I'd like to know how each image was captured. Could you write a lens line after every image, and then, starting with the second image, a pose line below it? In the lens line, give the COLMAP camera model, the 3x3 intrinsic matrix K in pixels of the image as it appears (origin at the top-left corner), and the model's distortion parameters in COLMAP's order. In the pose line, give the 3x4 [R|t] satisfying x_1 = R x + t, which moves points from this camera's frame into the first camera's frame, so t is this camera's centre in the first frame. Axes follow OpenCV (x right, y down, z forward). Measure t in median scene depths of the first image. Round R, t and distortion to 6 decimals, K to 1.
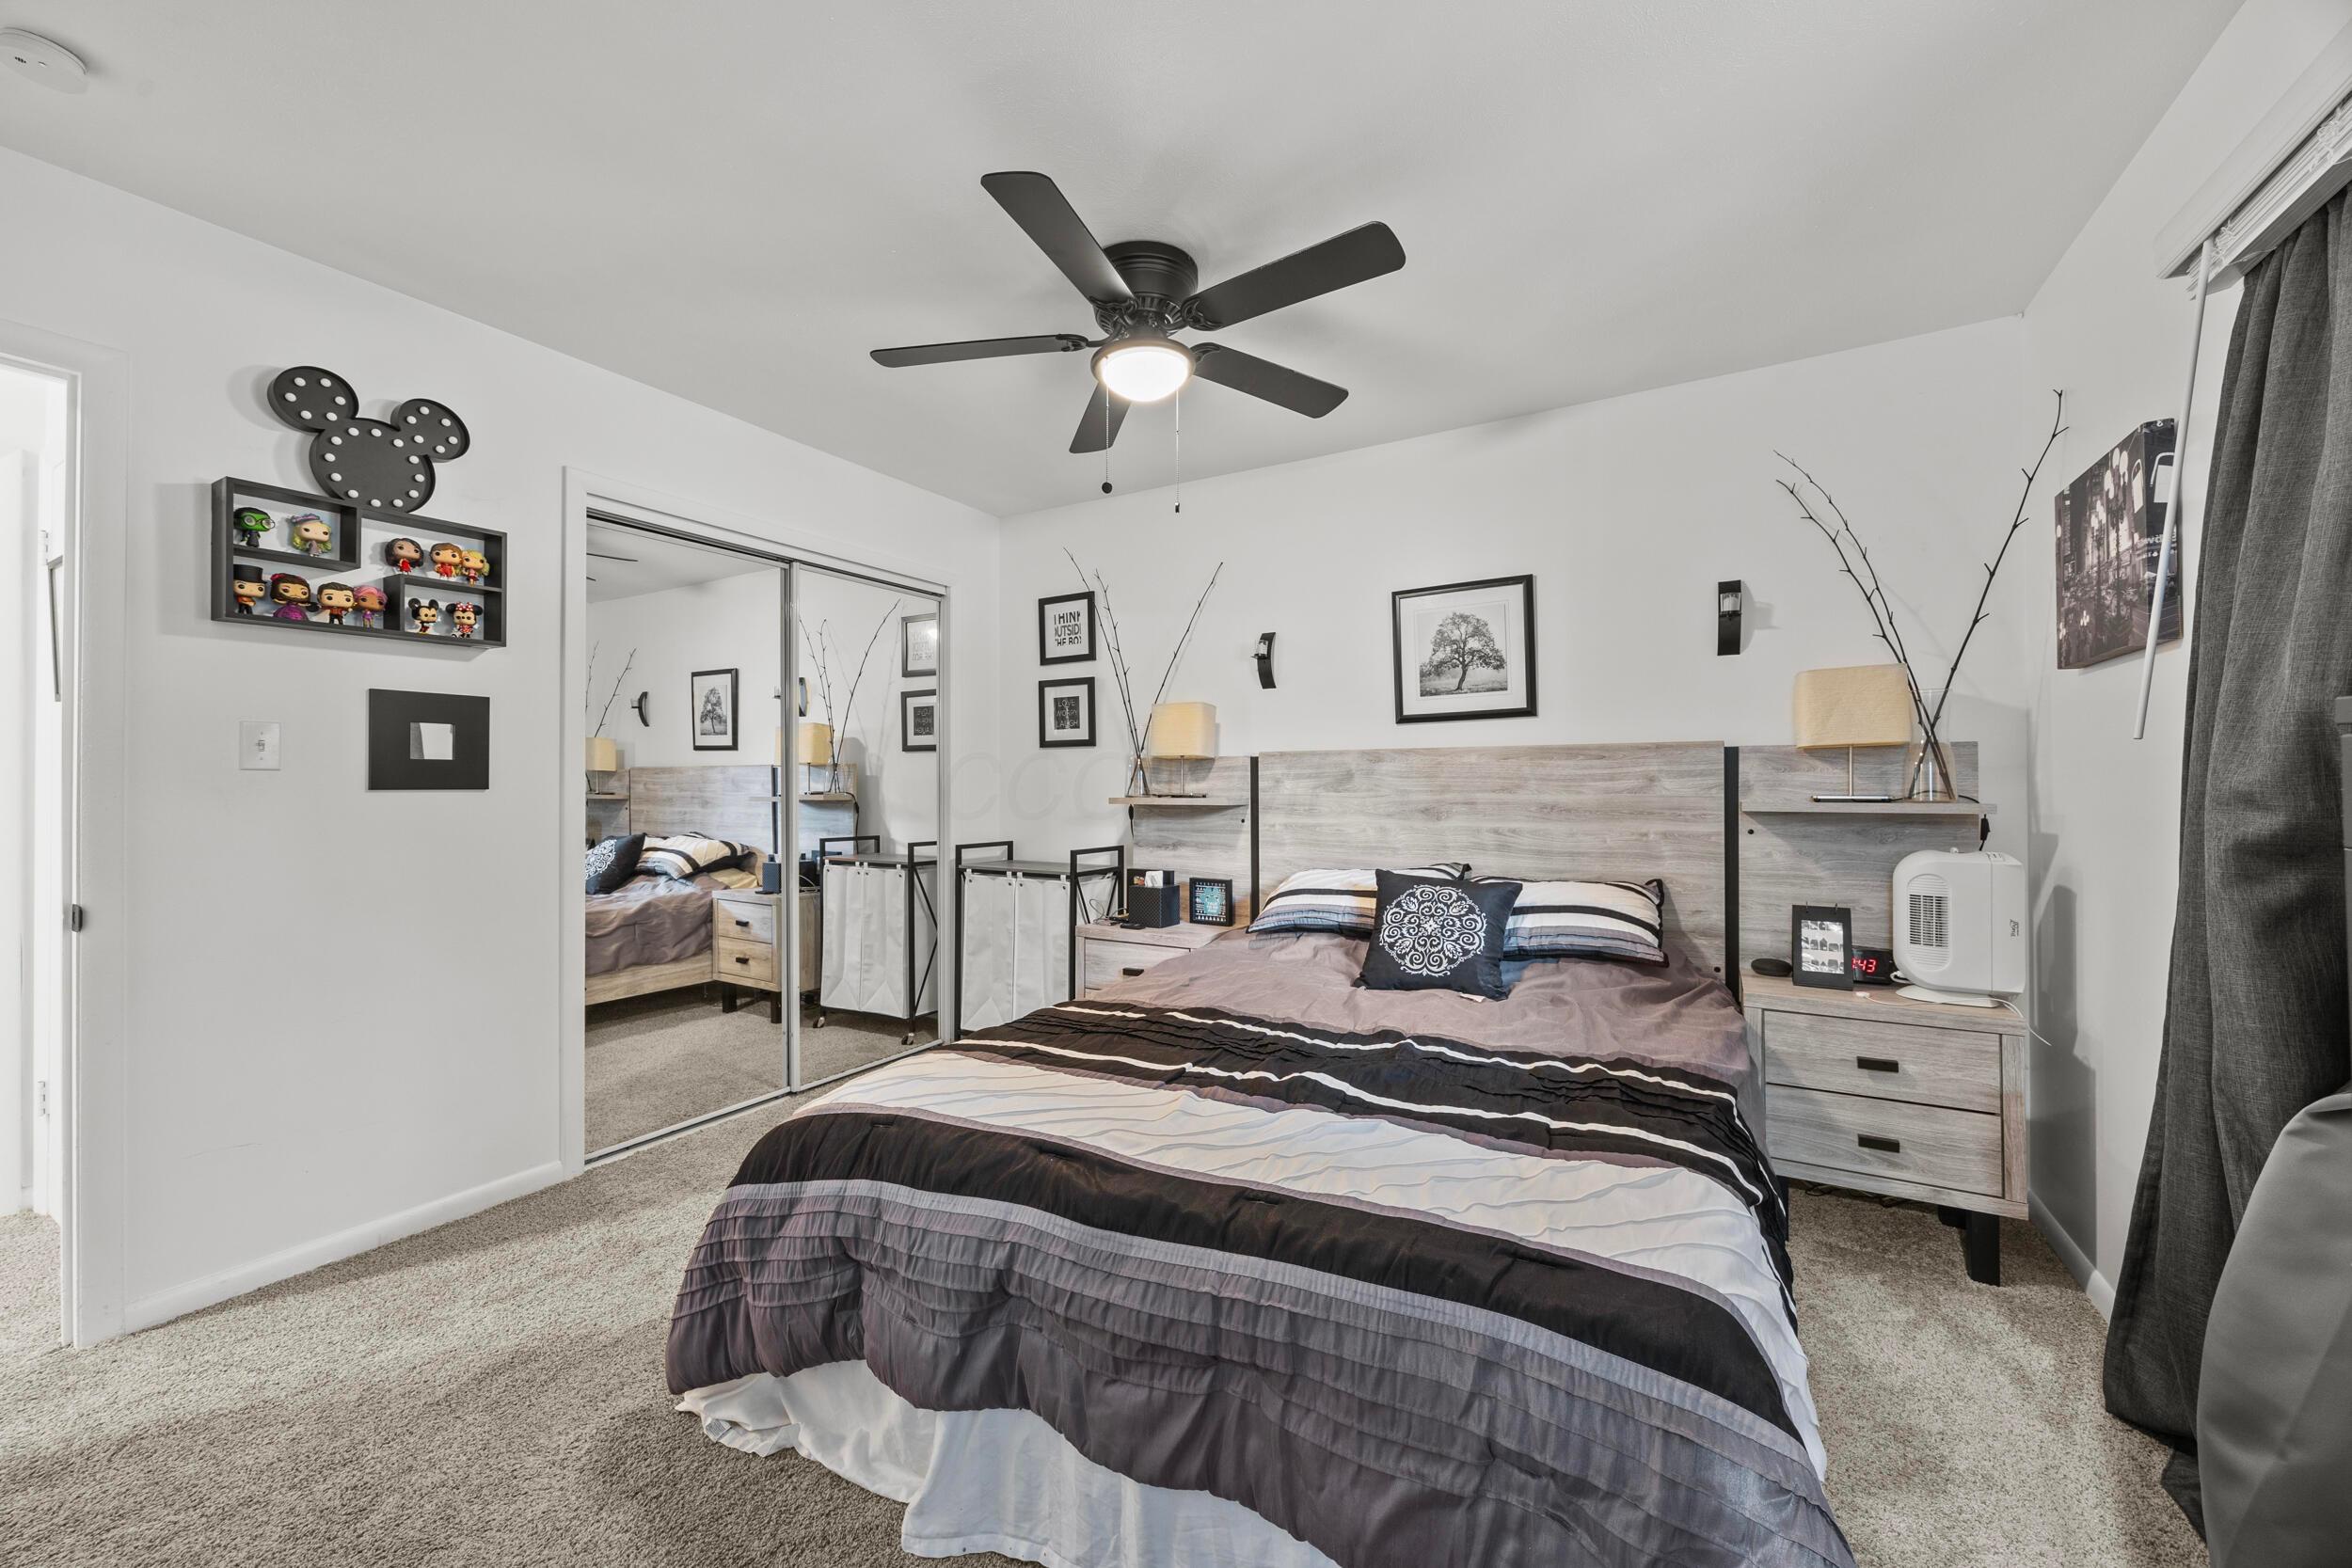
lens RADIAL K [[872.7, 0, 1188.5], [0, 872.7, 762.7], [0, 0, 1]] dist [-0.000059, 0.000017]
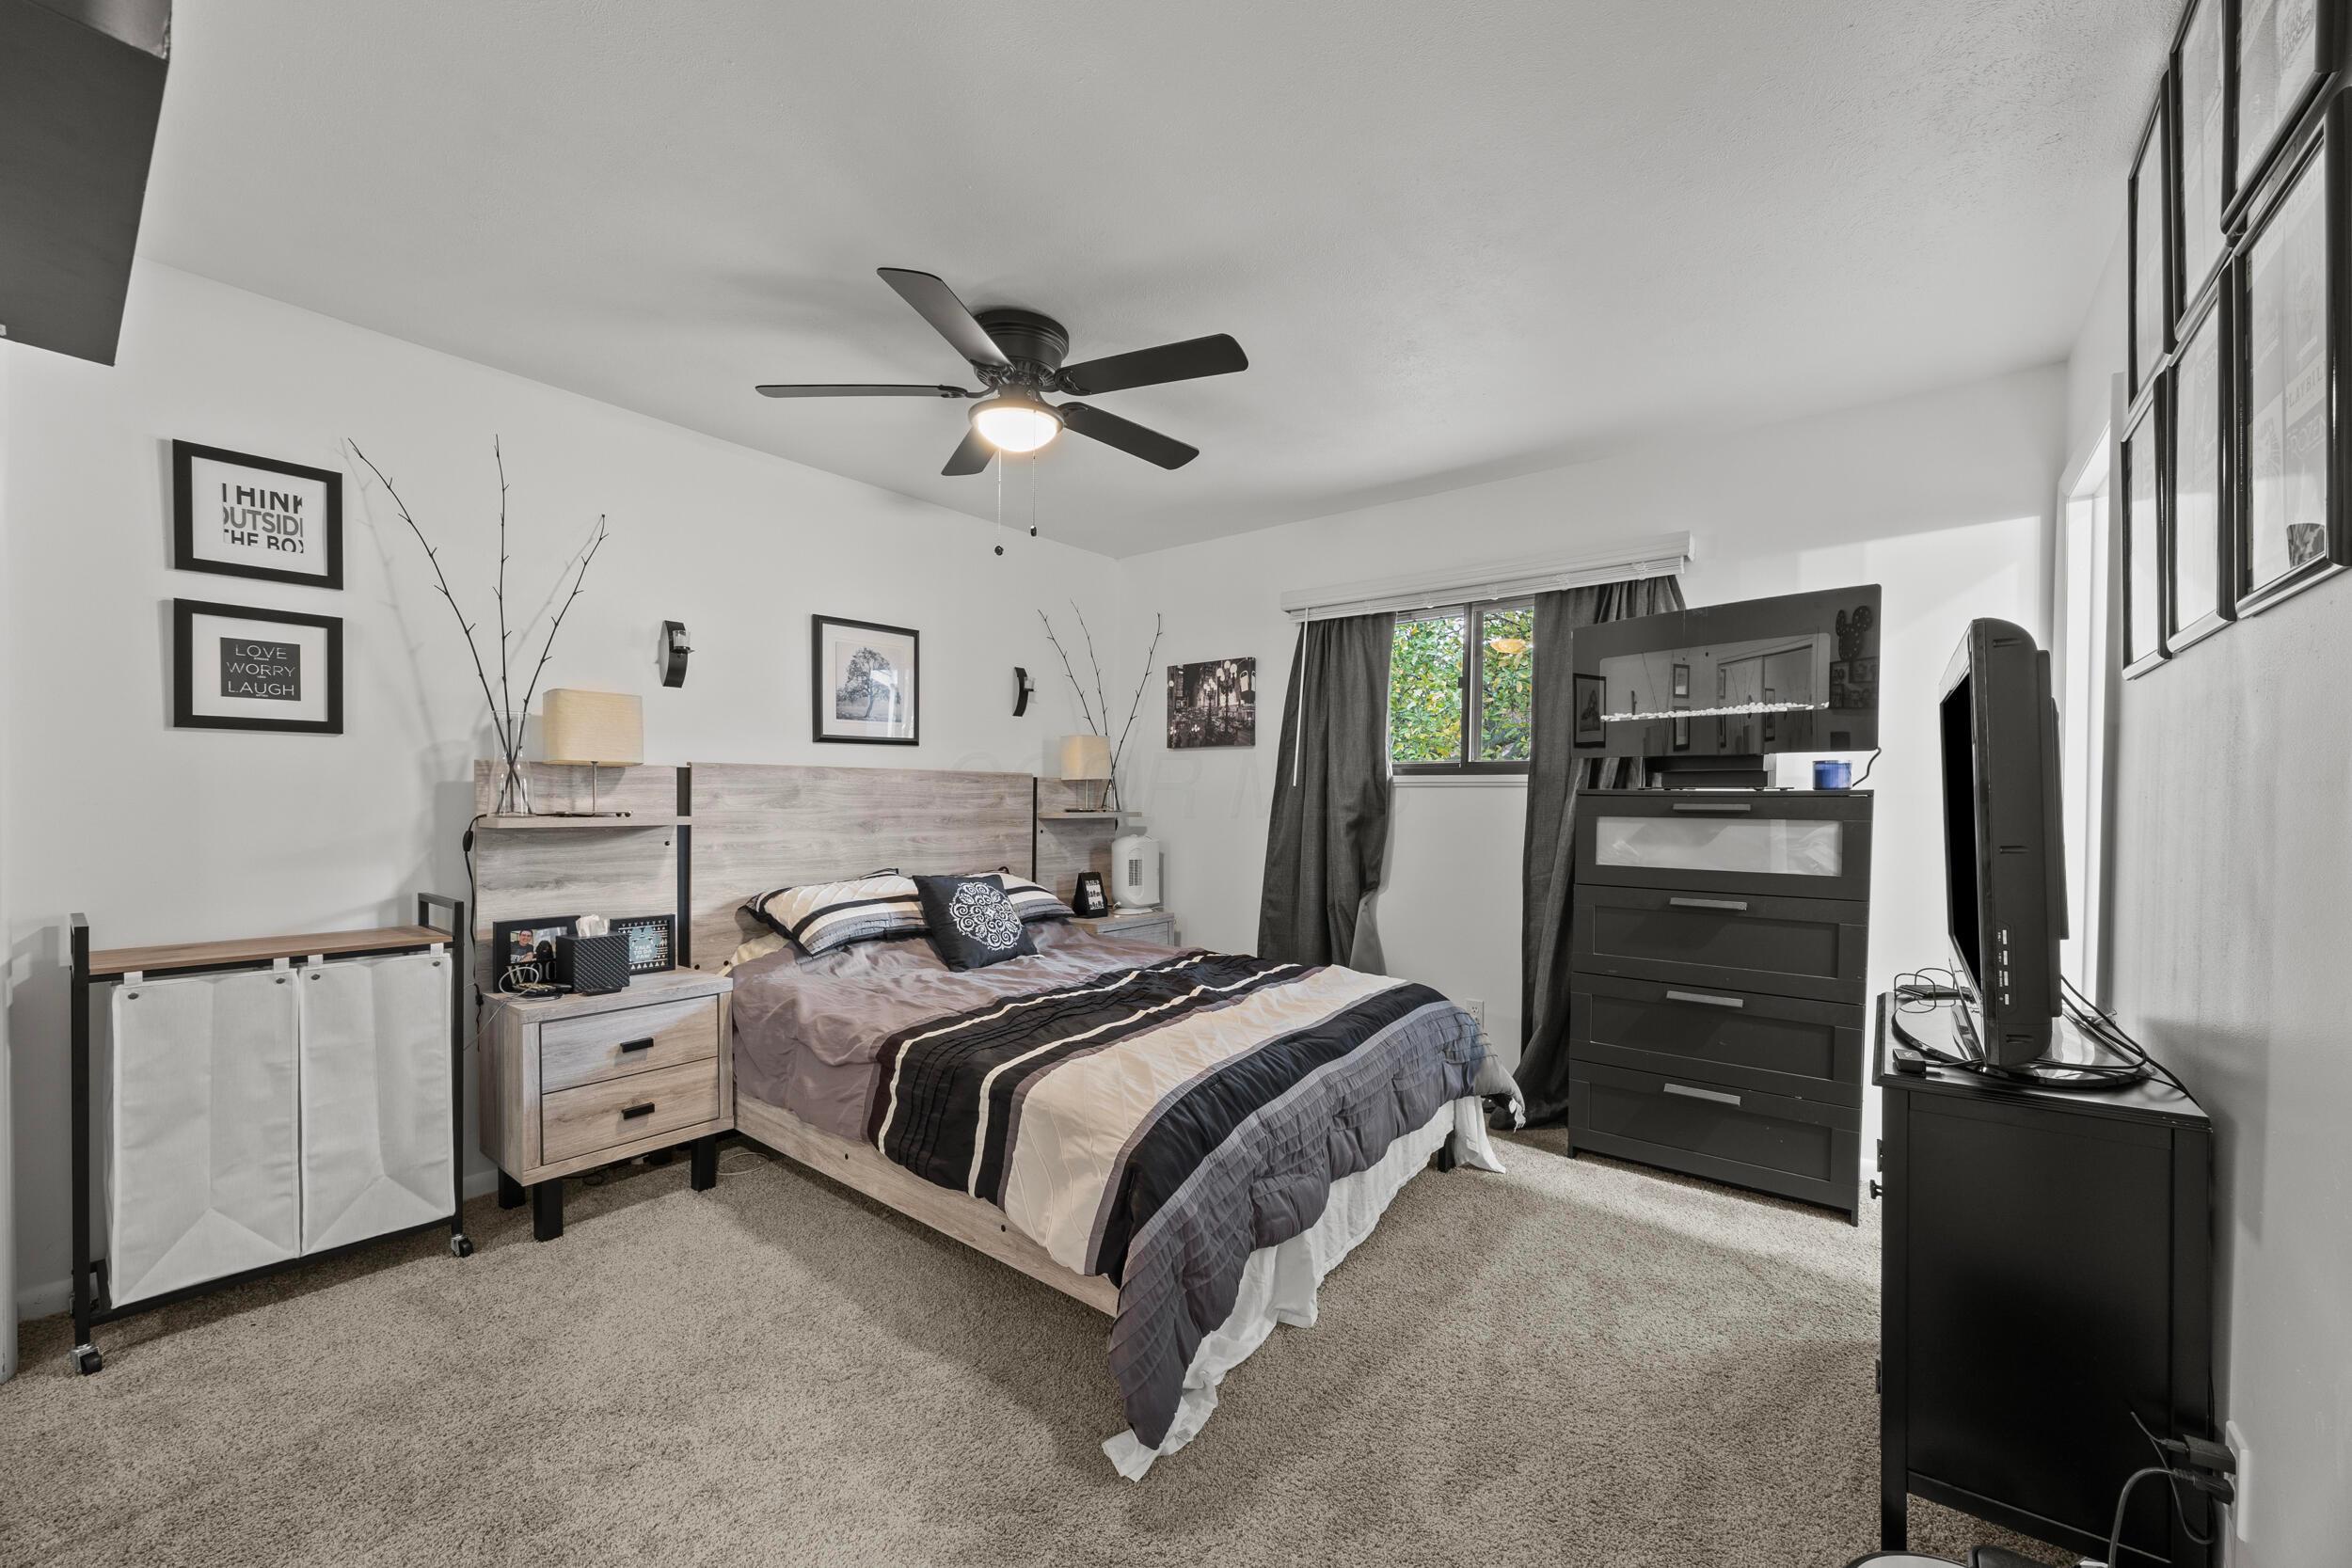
lens RADIAL K [[895.3, 0, 1177.0], [0, 895.3, 788.2], [0, 0, 1]] dist [-0.008719, 0.000079]
pose [[0.156205, 0.016270, 0.987591, -0.756560], [-0.028906, 0.999511, -0.011894, 0.010563], [-0.987302, -0.026689, 0.156599, 0.414259]]
